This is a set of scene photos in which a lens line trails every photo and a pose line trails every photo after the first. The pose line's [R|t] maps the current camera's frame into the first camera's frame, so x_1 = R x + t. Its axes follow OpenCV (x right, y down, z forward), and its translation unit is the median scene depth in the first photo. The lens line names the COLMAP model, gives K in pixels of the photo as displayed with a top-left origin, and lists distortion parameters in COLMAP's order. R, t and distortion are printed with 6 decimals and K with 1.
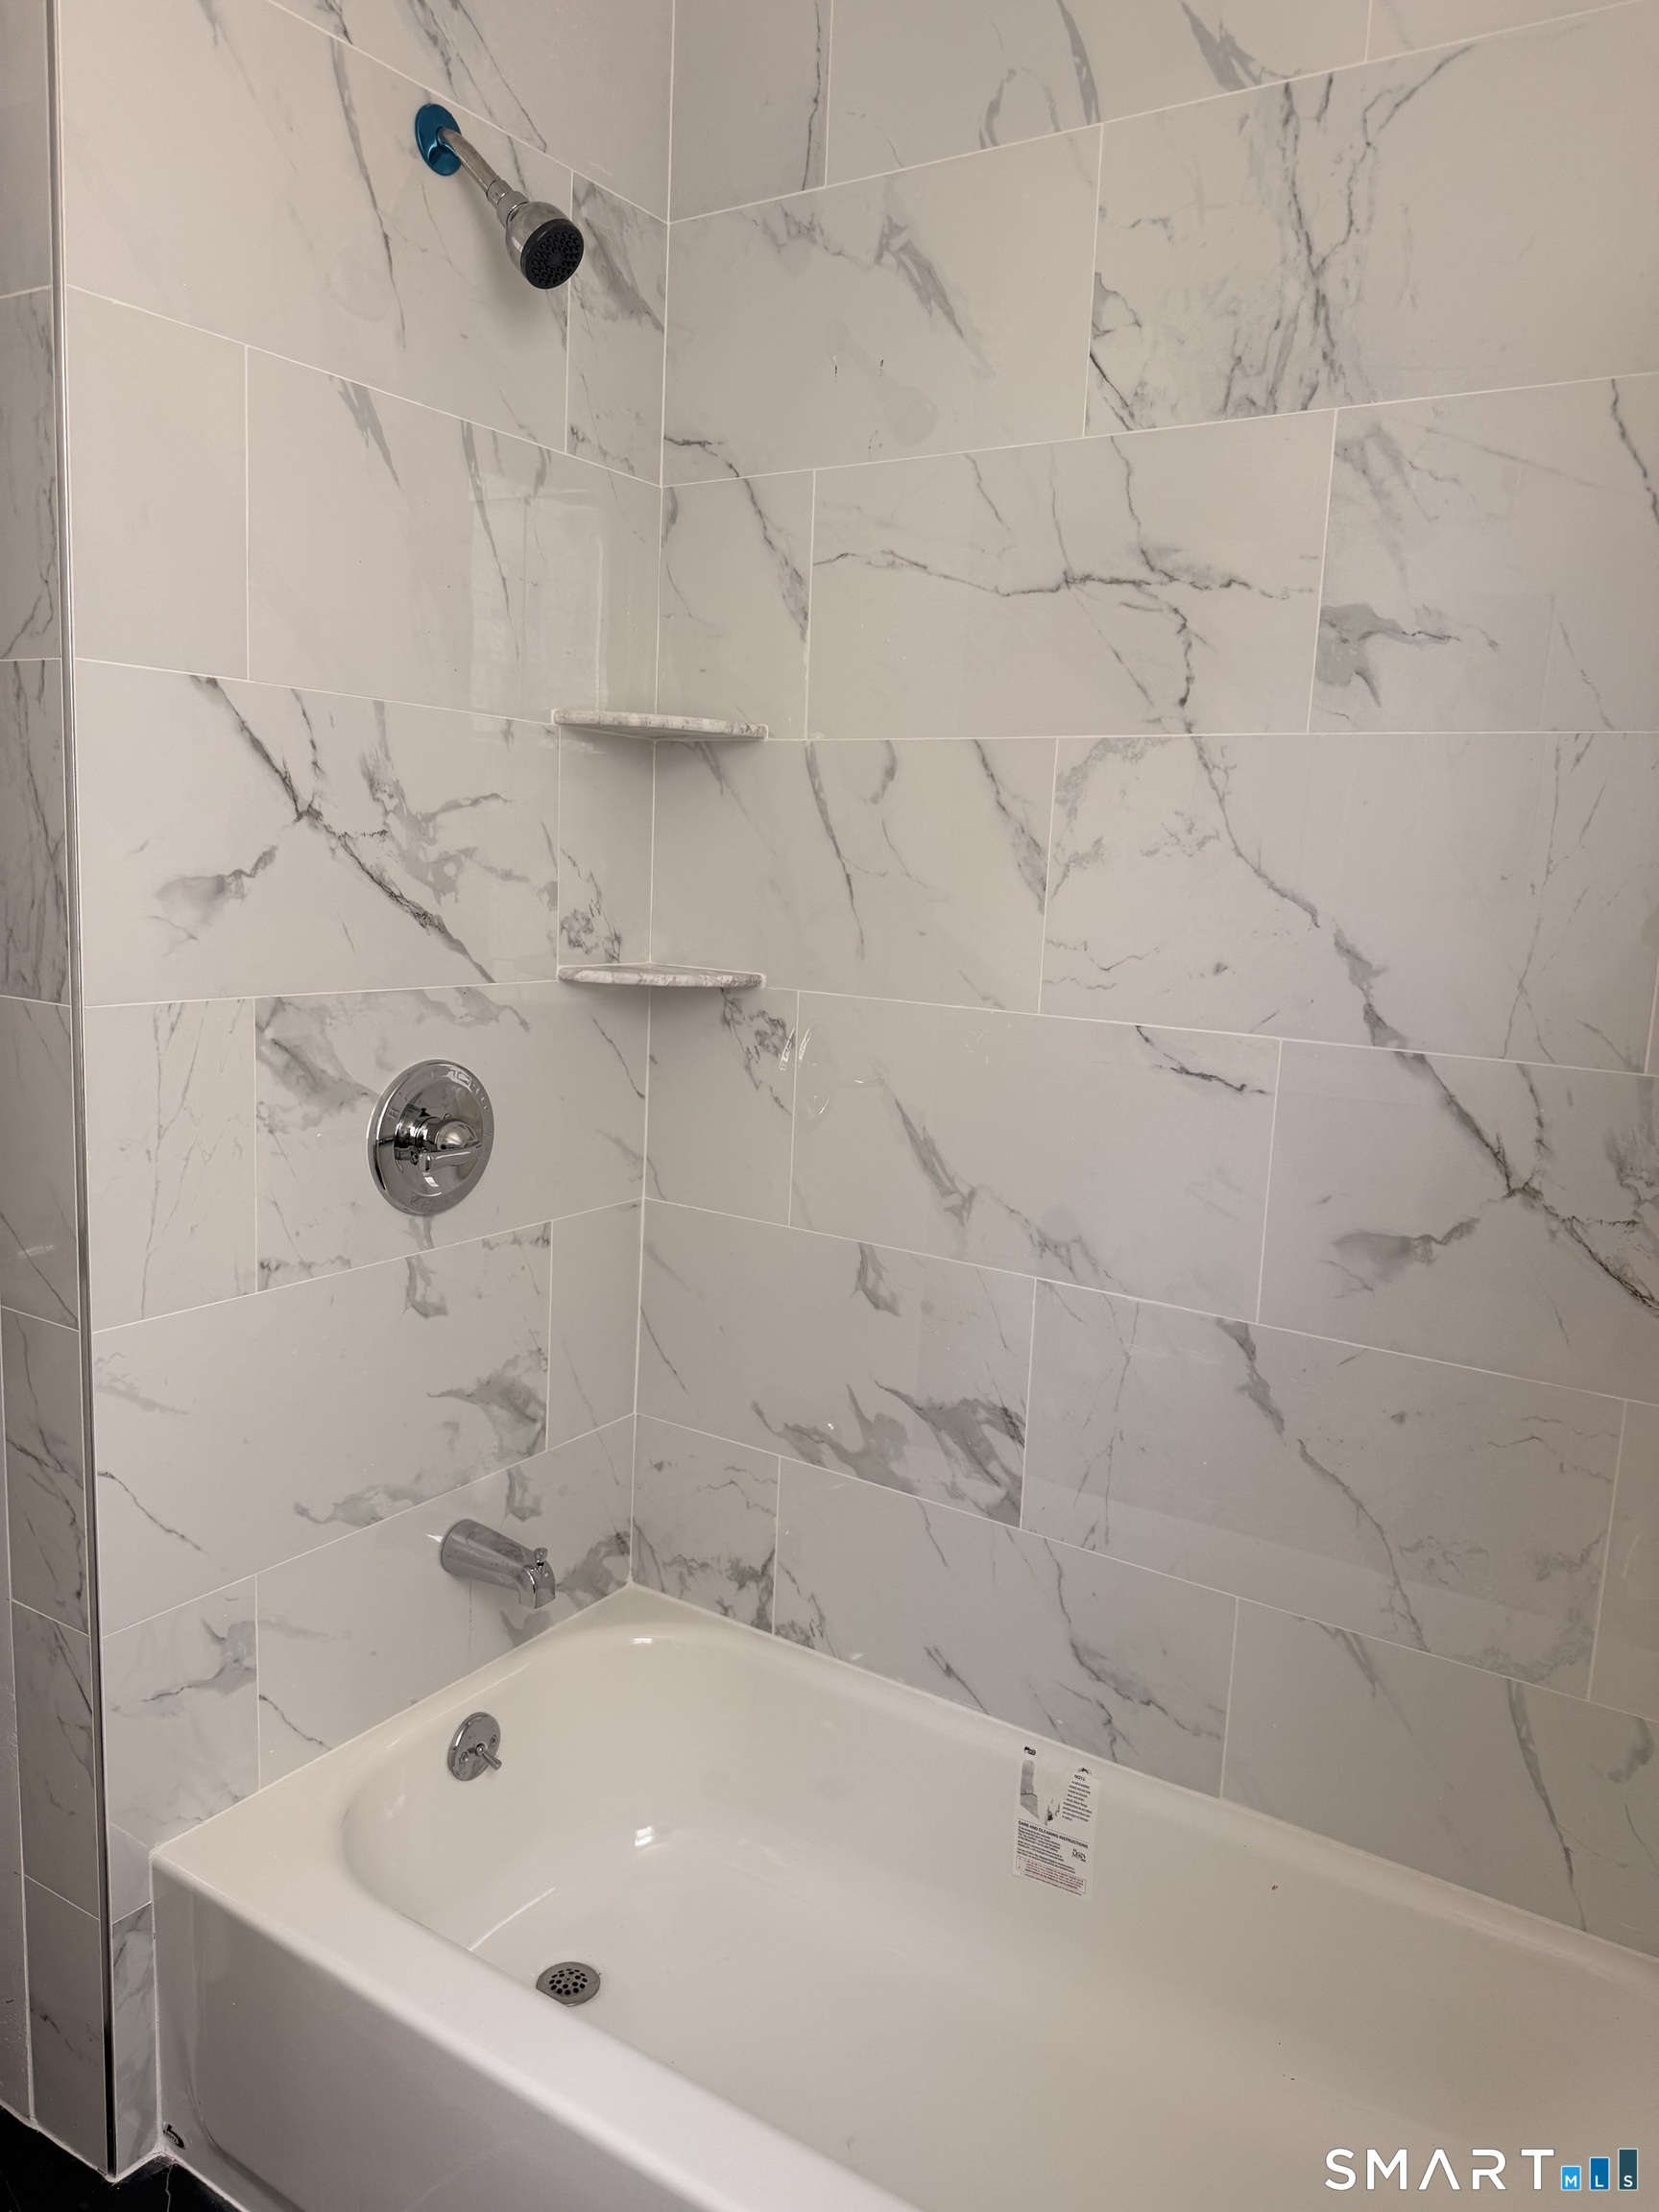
lens RADIAL K [[1556.1, 0, 827.7], [0, 1556.1, 1113.6], [0, 0, 1]] dist [0.076887, -0.083651]
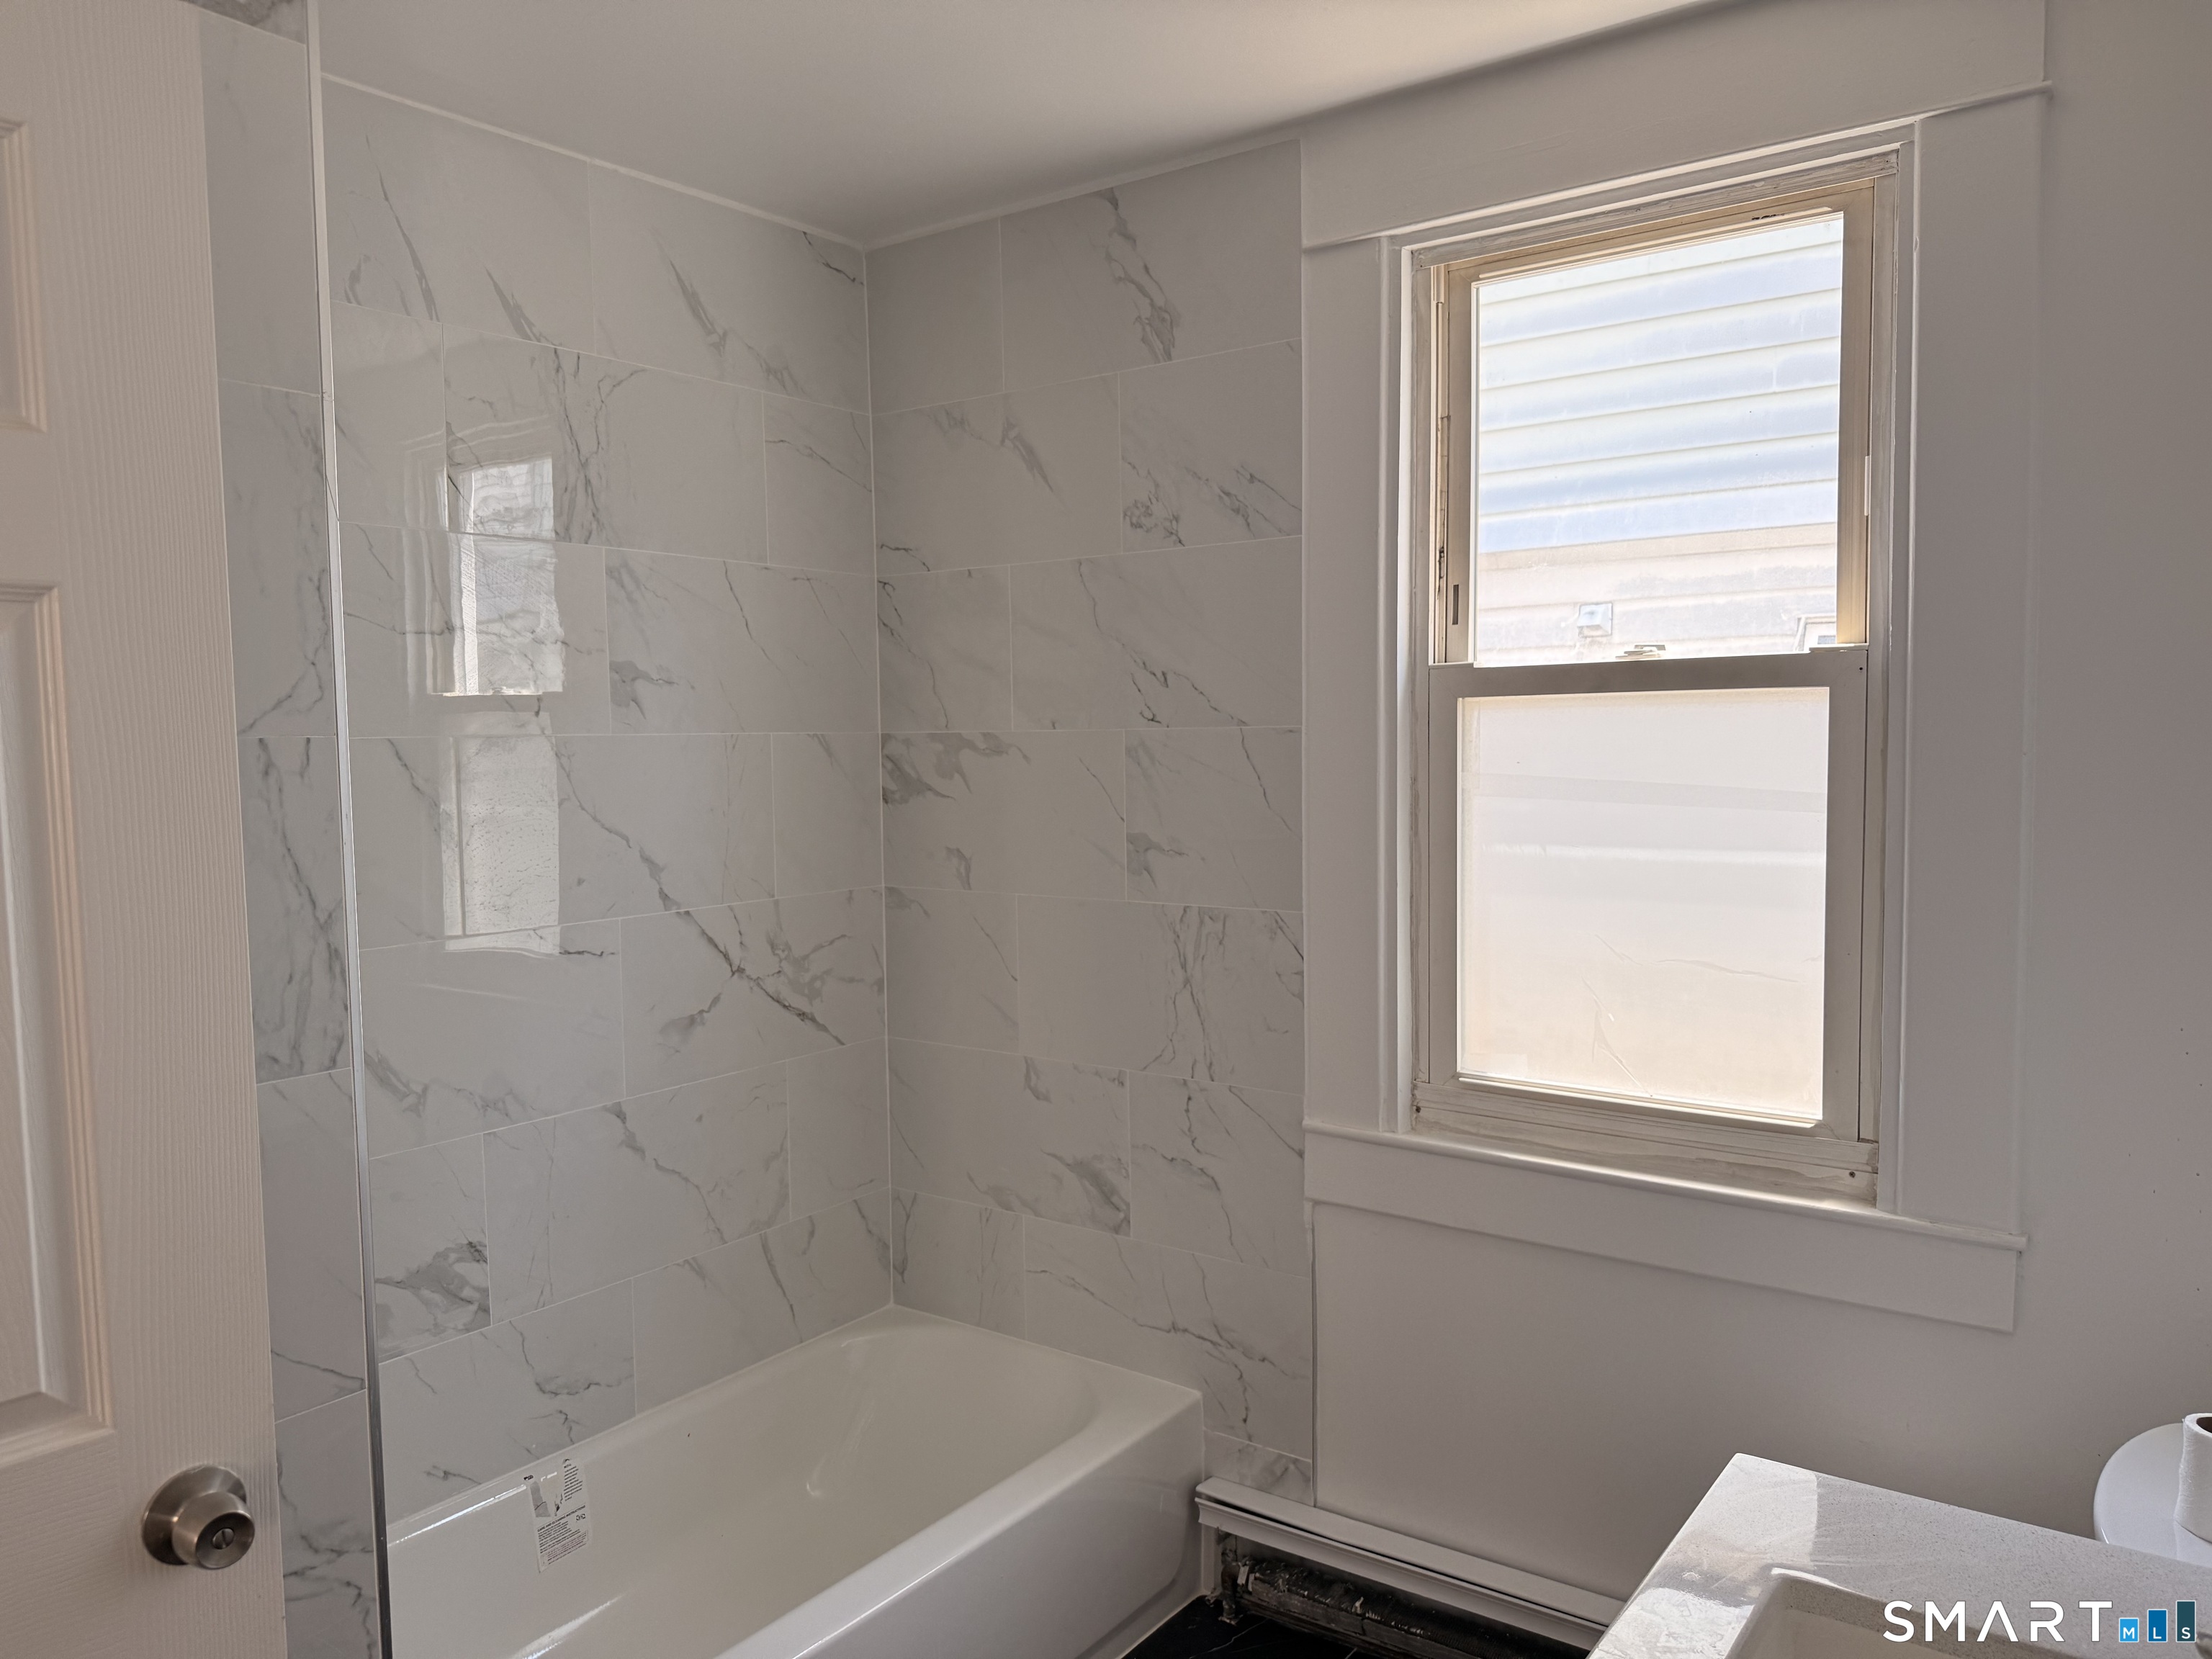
lens RADIAL K [[1556.1, 0, 1106.9], [0, 1556.1, 900.1], [0, 0, 1]] dist [0.076887, -0.083651]
pose [[0.058519, -0.152659, 0.986545, -1.324800], [0.186585, 0.972496, 0.139417, -0.206005], [-0.980694, 0.175916, 0.085393, 0.382160]]
